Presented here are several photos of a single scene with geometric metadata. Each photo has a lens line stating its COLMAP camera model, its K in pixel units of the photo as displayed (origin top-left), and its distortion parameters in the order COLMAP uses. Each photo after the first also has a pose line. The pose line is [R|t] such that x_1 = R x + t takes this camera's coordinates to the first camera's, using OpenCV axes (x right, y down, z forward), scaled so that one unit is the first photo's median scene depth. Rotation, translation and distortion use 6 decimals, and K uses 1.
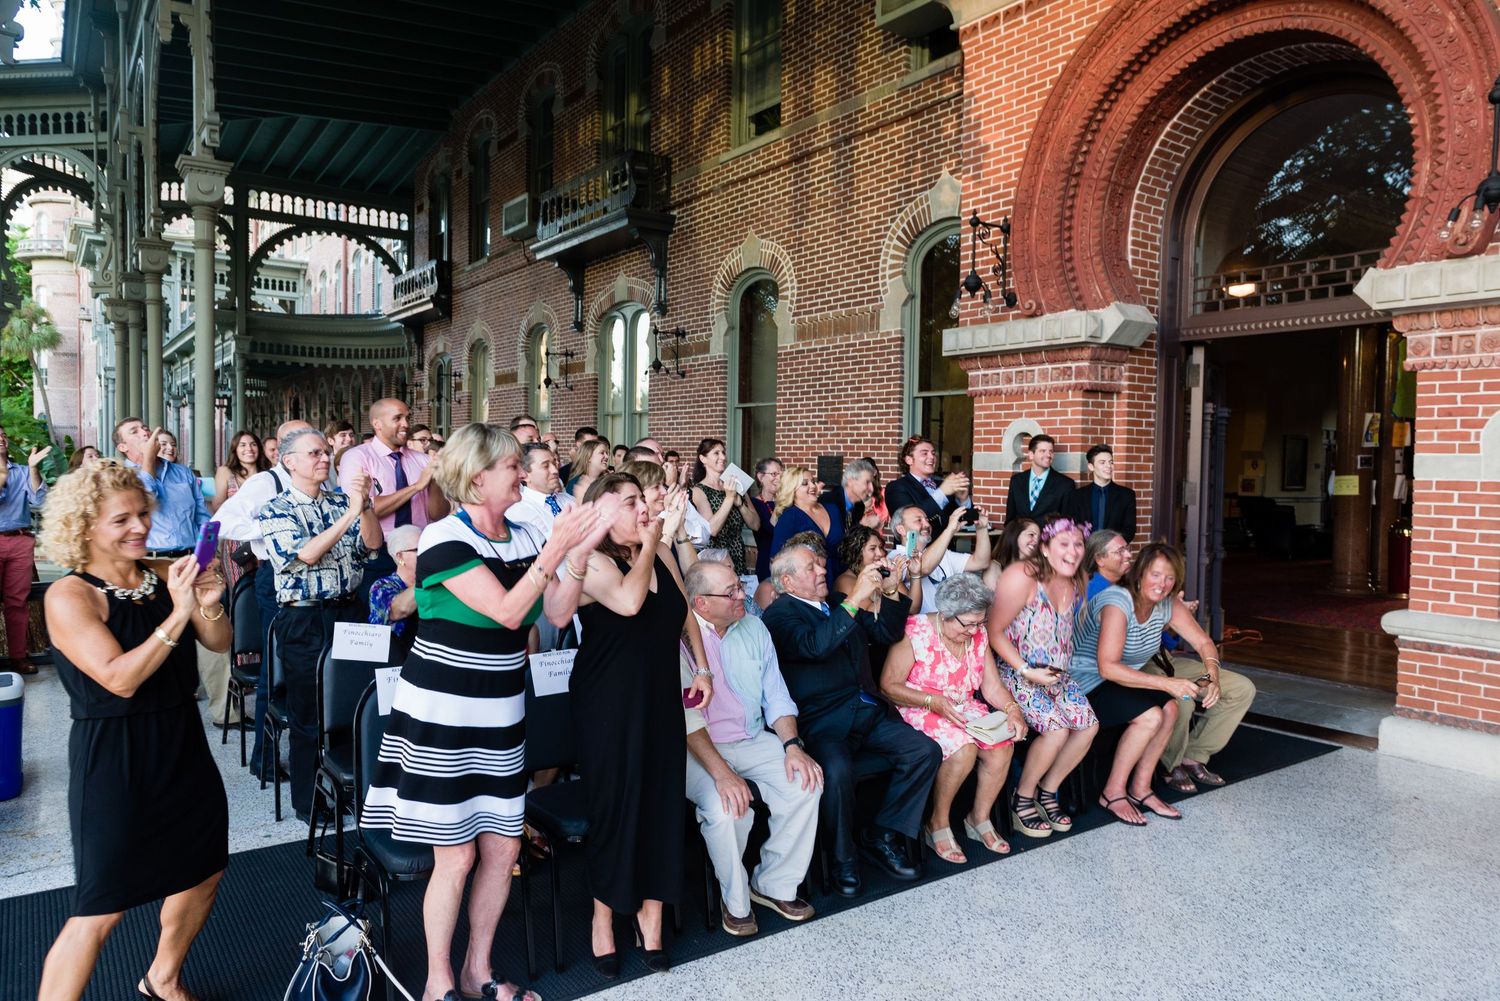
lens RADIAL K [[981.9, 0, 797.9], [0, 981.9, 506.4], [0, 0, 1]] dist [-0.000154, -0.001623]
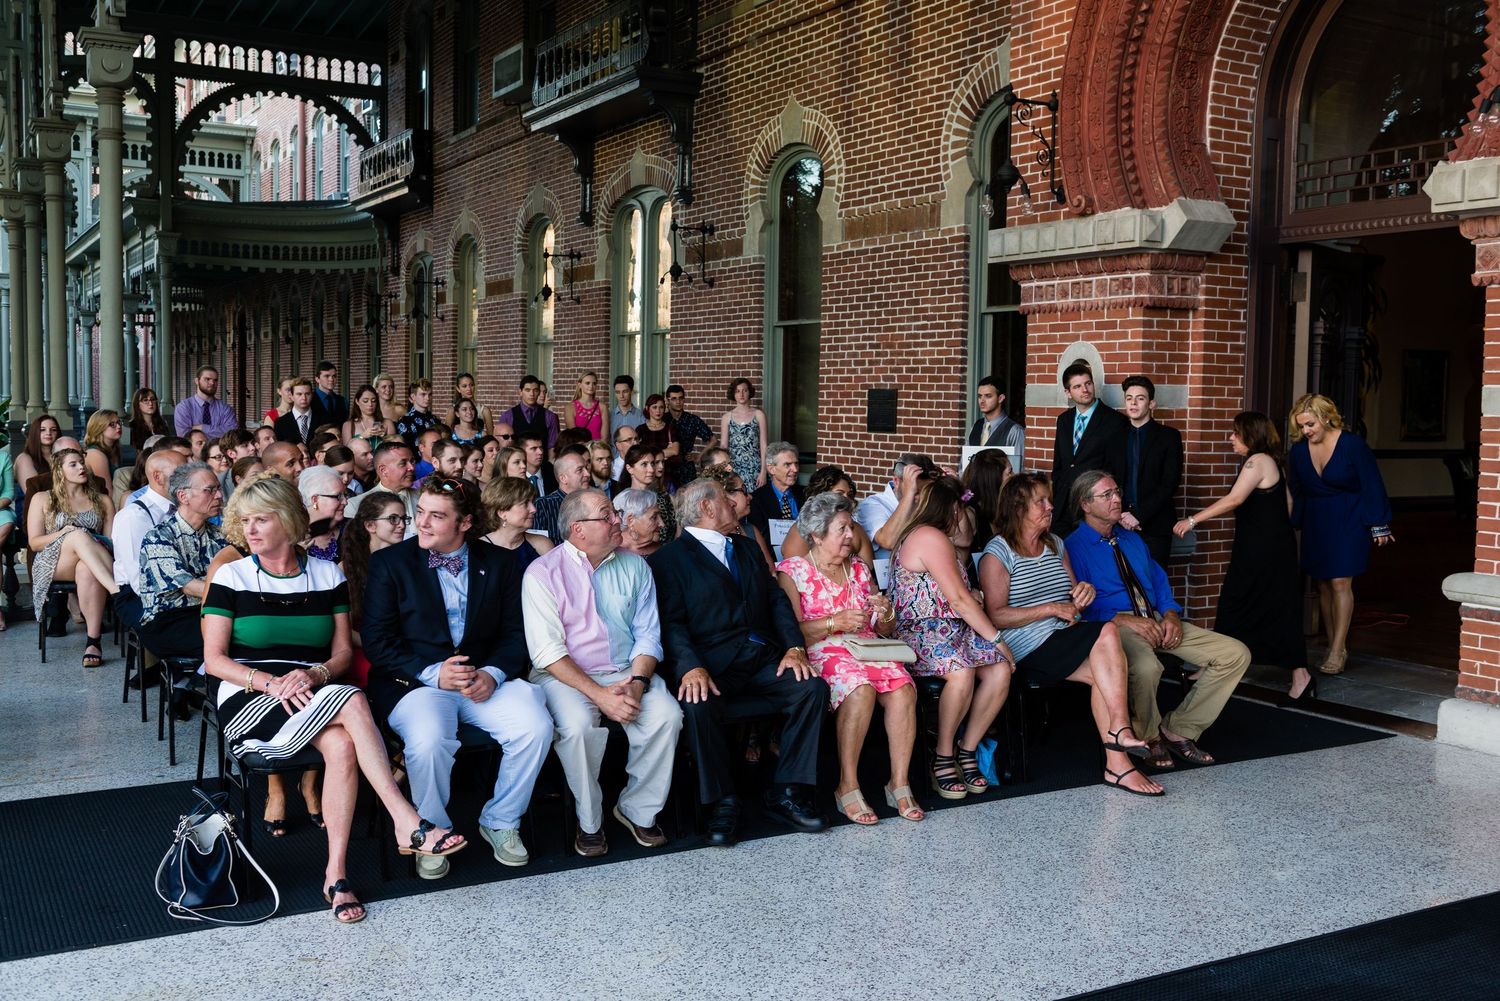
lens RADIAL K [[1391.7, 0, 817.1], [0, 1391.7, 498.5], [0, 0, 1]] dist [-0.011853, 0.000000]
pose [[0.996637, 0.005418, -0.081762, 0.077993], [-0.003256, 0.999642, 0.026547, 0.006499], [0.081877, -0.026192, 0.996298, -0.110878]]
